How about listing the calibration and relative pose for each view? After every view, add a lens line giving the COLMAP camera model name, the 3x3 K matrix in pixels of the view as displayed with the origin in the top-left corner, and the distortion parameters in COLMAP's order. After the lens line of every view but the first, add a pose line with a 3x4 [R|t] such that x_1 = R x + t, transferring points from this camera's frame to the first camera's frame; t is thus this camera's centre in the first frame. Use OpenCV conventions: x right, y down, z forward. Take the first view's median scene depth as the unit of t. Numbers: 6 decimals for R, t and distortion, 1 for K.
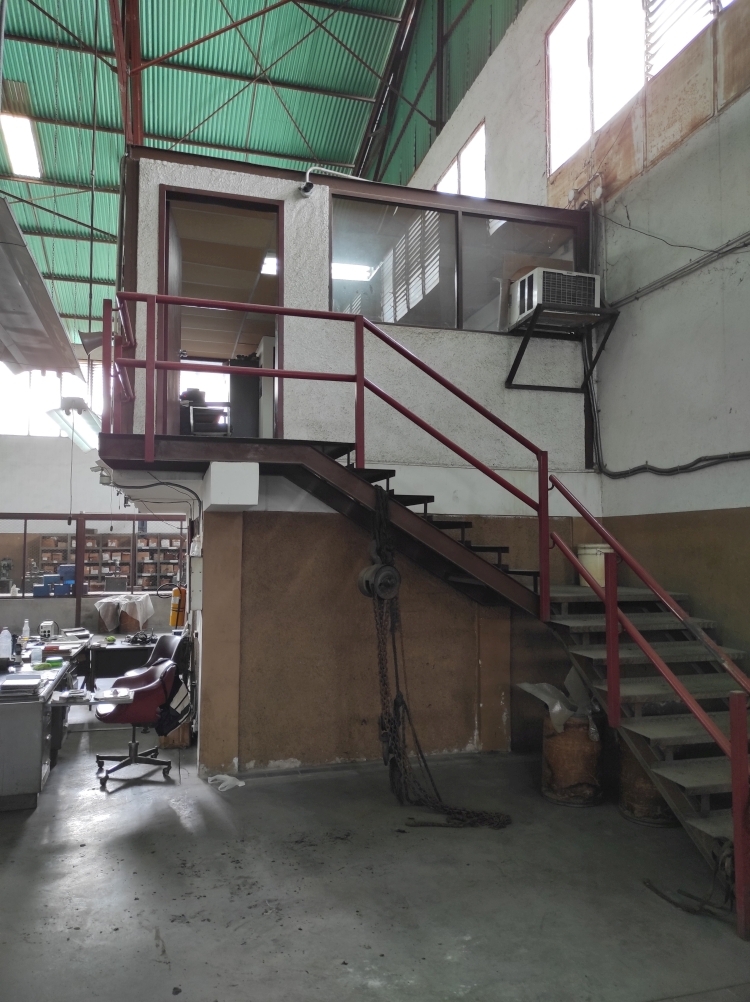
lens RADIAL K [[727.5, 0, 375.0], [0, 727.5, 501.0], [0, 0, 1]] dist [0.000603, -0.000028]
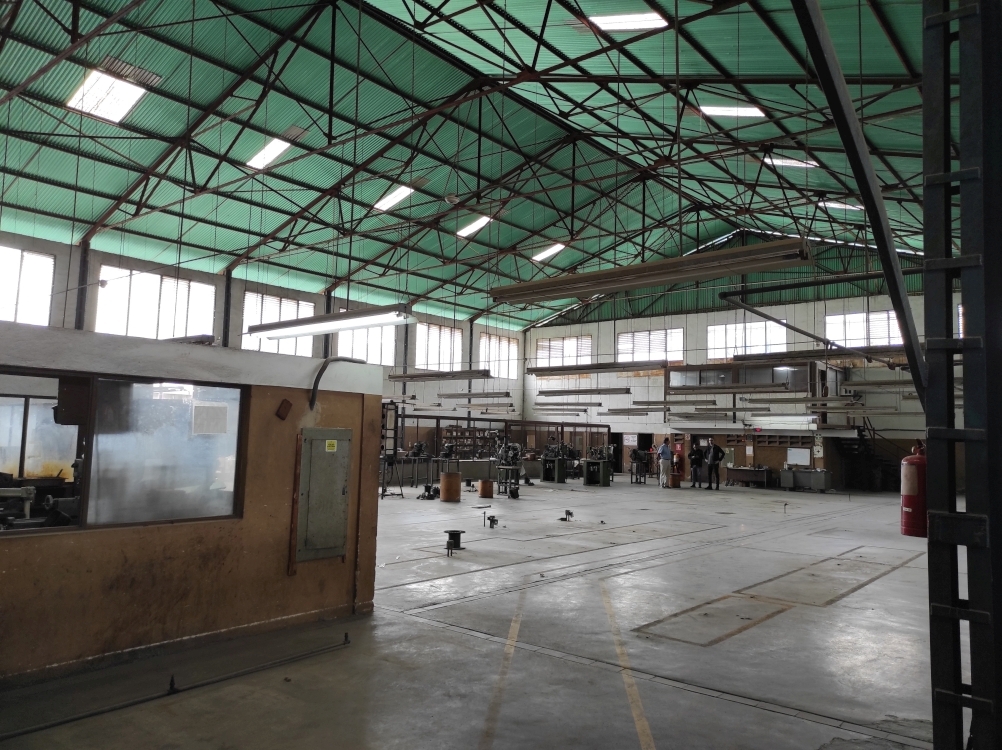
lens RADIAL K [[727.5, 0, 501.0], [0, 727.5, 375.0], [0, 0, 1]] dist [0.000603, -0.000028]
pose [[0.826105, 0.067163, 0.559500, -1.272313], [-0.054890, 0.997741, -0.038726, -0.018839], [-0.560837, 0.001281, 0.827926, -0.491631]]
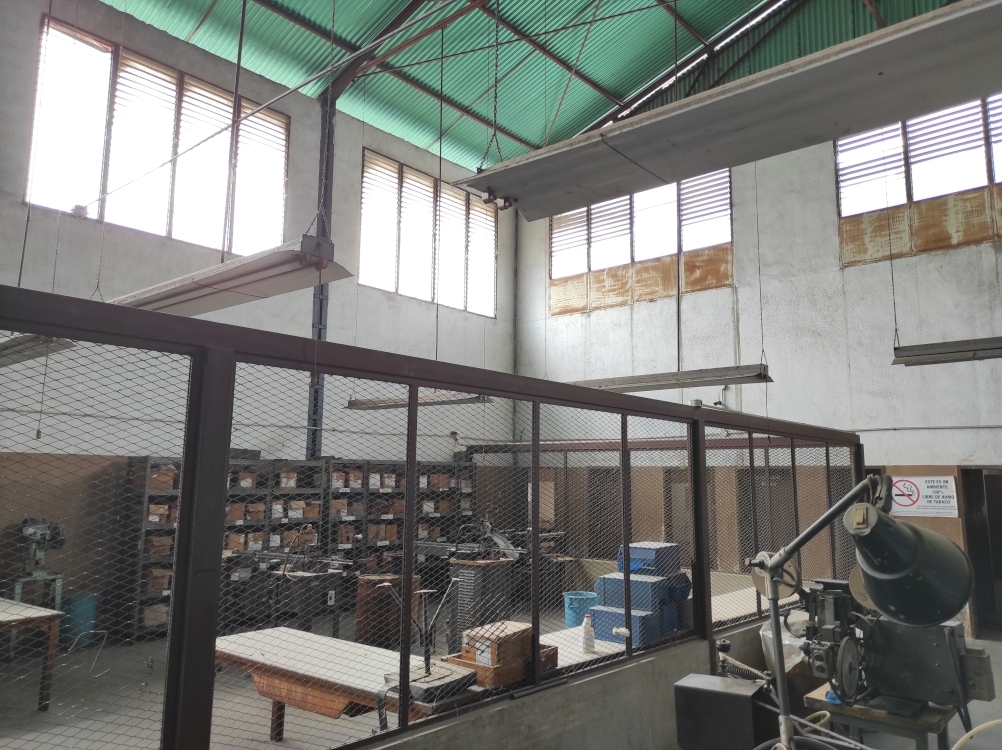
lens RADIAL K [[727.5, 0, 501.0], [0, 727.5, 375.0], [0, 0, 1]] dist [0.000603, -0.000028]
pose [[0.849442, 0.080298, 0.521537, -0.488882], [-0.035557, 0.994818, -0.095253, 0.030176], [-0.526483, 0.062367, 0.847895, 0.526888]]
